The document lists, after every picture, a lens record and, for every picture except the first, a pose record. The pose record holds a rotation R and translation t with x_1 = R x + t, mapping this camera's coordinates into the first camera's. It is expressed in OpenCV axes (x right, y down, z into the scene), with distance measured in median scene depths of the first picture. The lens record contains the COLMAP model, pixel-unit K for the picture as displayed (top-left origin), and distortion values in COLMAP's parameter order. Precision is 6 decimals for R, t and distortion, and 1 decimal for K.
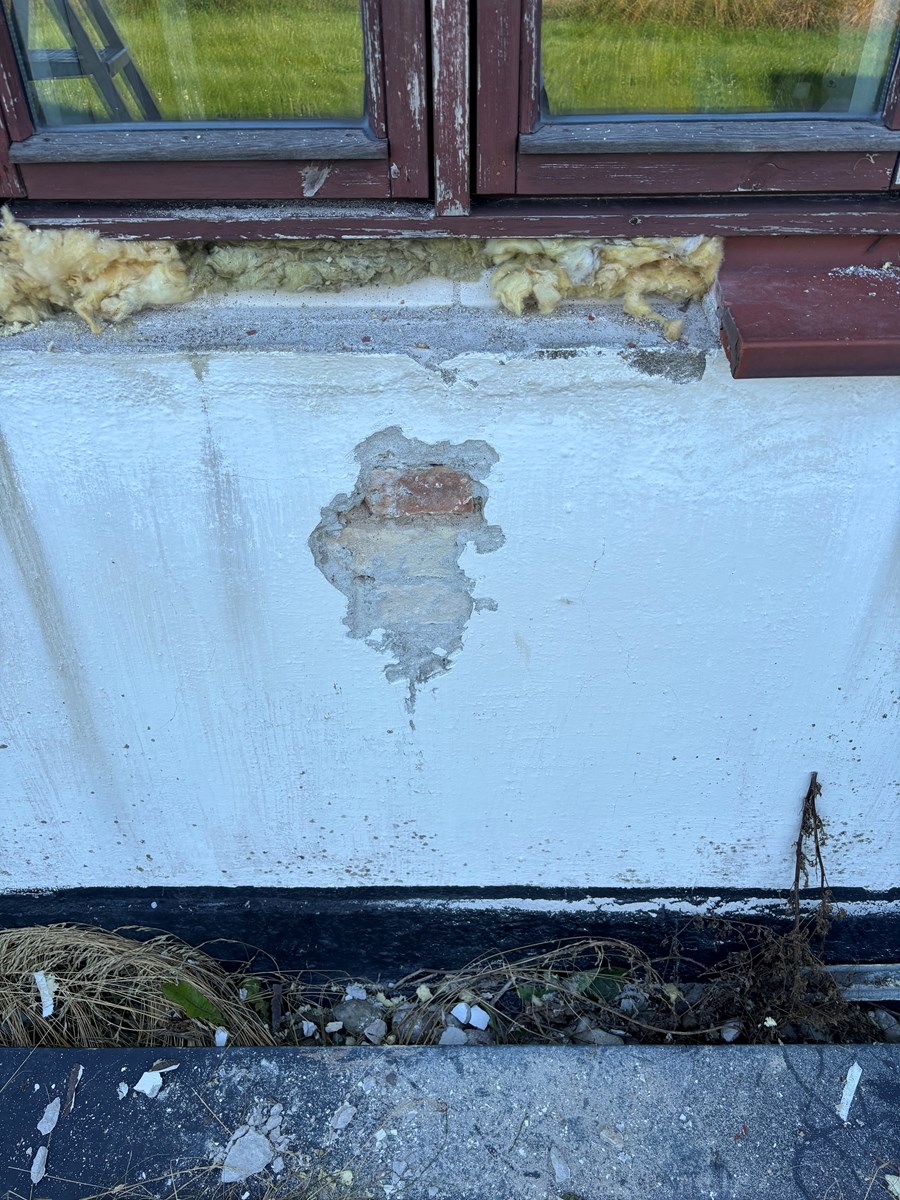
lens RADIAL K [[941.8, 0, 450.3], [0, 941.8, 605.2], [0, 0, 1]] dist [0.079831, -0.135071]
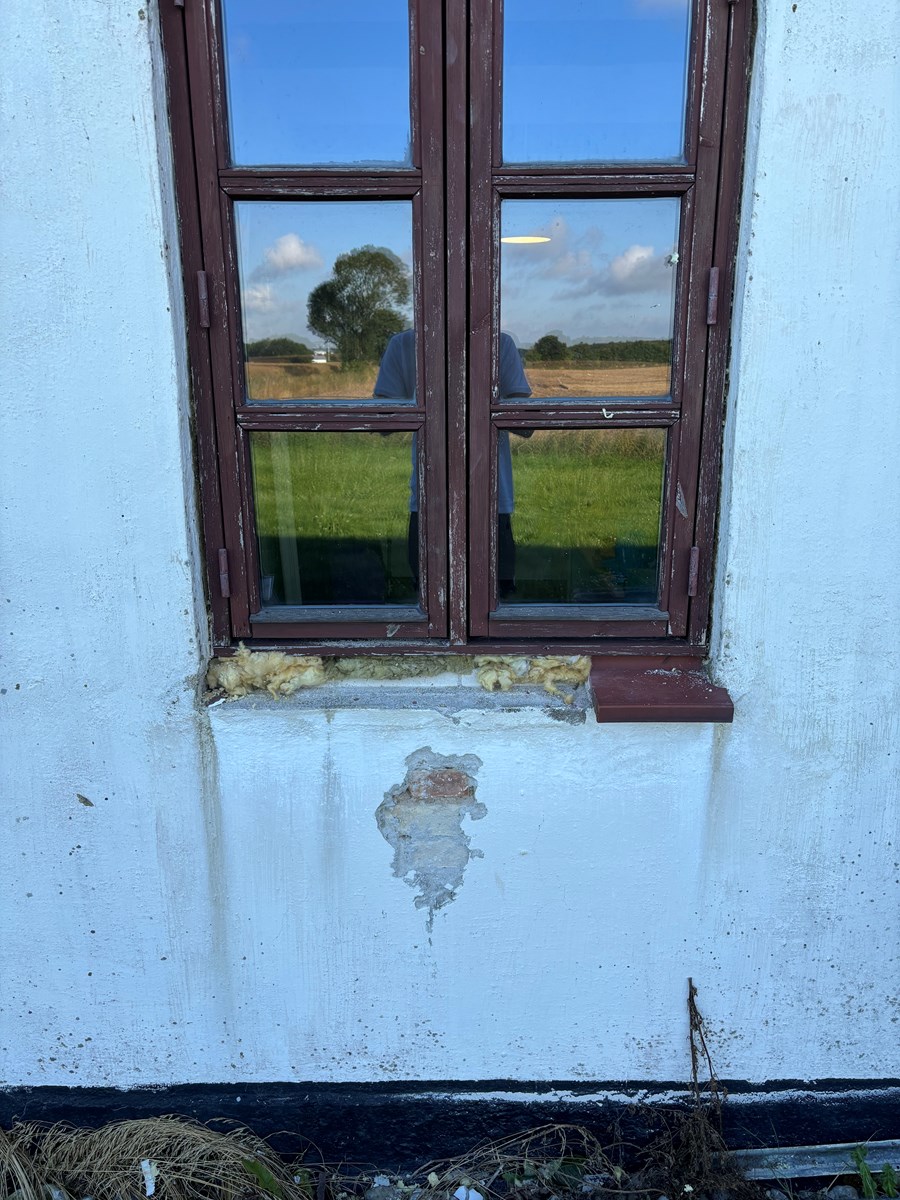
lens RADIAL K [[941.8, 0, 450.3], [0, 941.8, 605.2], [0, 0, 1]] dist [0.079831, -0.135071]
pose [[0.999955, 0.003443, 0.008866, -0.027092], [-0.000044, 0.933856, -0.357650, 0.197211], [-0.009511, 0.357633, 0.933814, -0.771055]]
